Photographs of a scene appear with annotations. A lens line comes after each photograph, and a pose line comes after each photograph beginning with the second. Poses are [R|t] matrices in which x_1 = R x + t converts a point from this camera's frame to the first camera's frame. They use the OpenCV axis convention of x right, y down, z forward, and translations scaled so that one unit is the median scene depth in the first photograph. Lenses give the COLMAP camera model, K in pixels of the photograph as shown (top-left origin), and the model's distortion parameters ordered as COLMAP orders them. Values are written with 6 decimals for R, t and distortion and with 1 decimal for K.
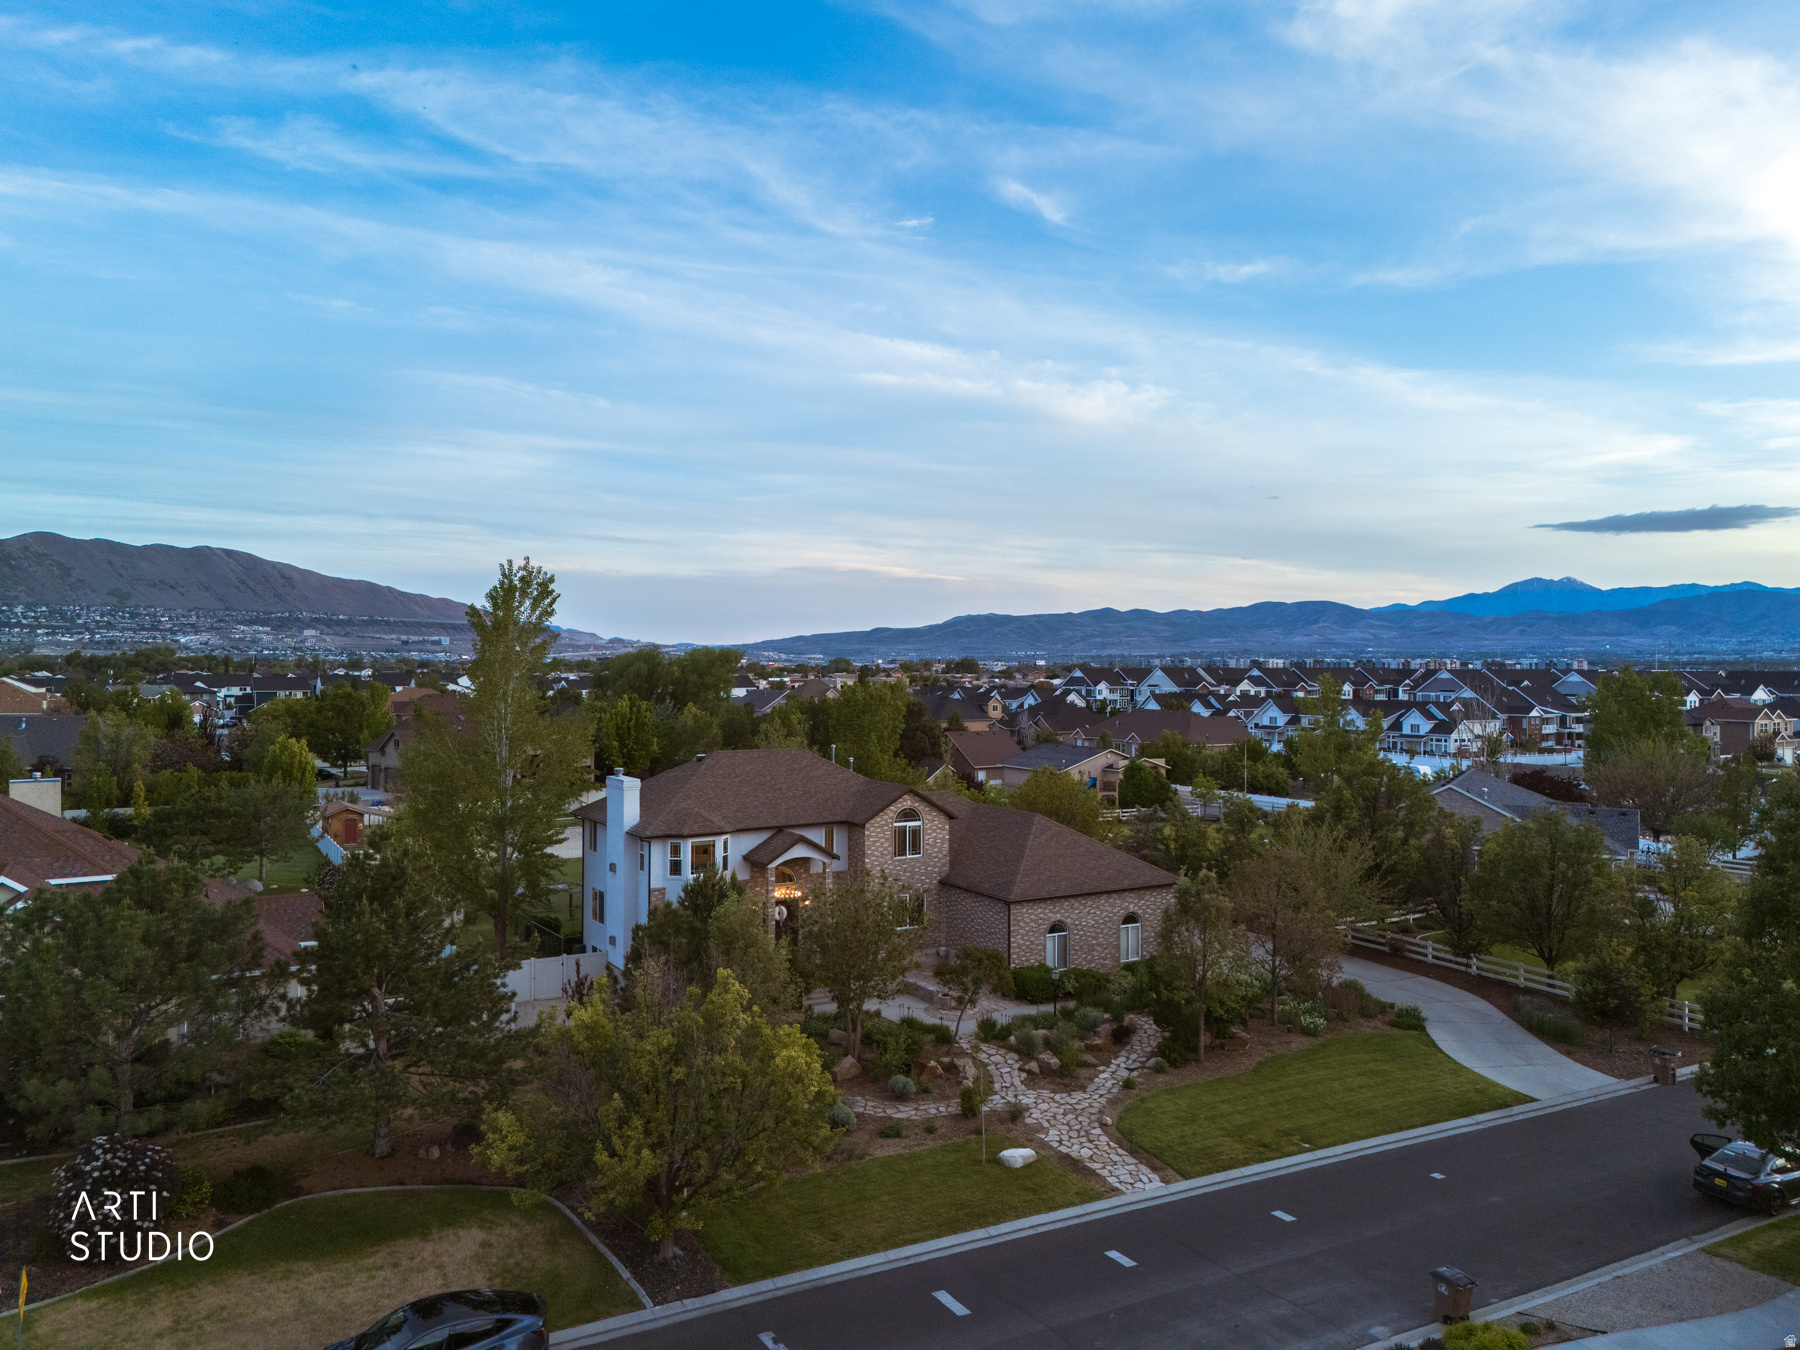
lens RADIAL K [[1321.7, 0, 902.8], [0, 1321.7, 686.4], [0, 0, 1]] dist [0.063344, -0.050460]
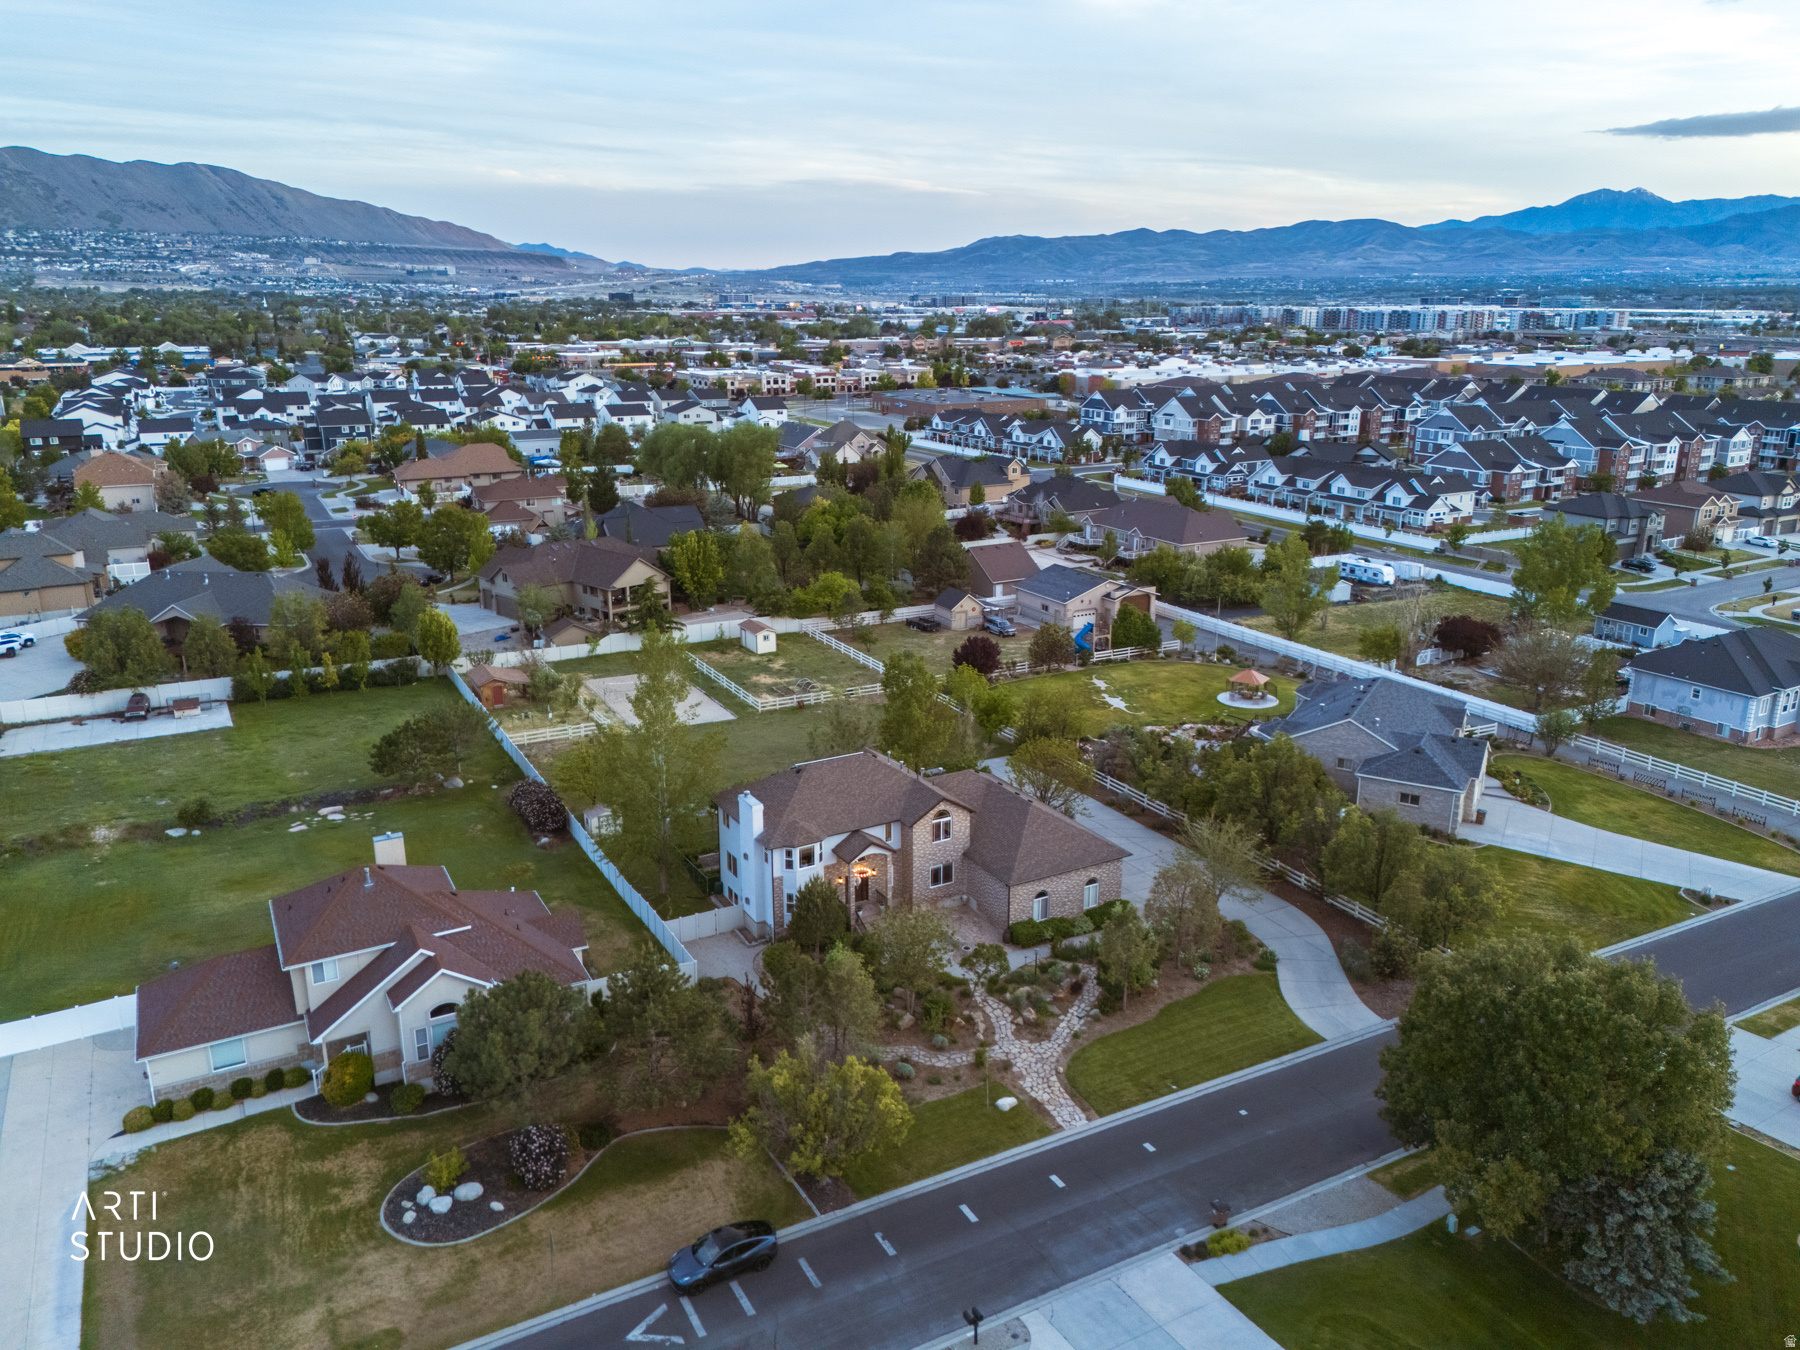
lens RADIAL K [[1313.3, 0, 901.1], [0, 1313.3, 678.2], [0, 0, 1]] dist [0.077786, -0.066610]
pose [[0.999846, 0.002096, -0.017397, -0.021345], [0.002591, 0.964216, 0.265105, -0.560105], [0.017331, -0.265109, 0.964063, -0.470377]]
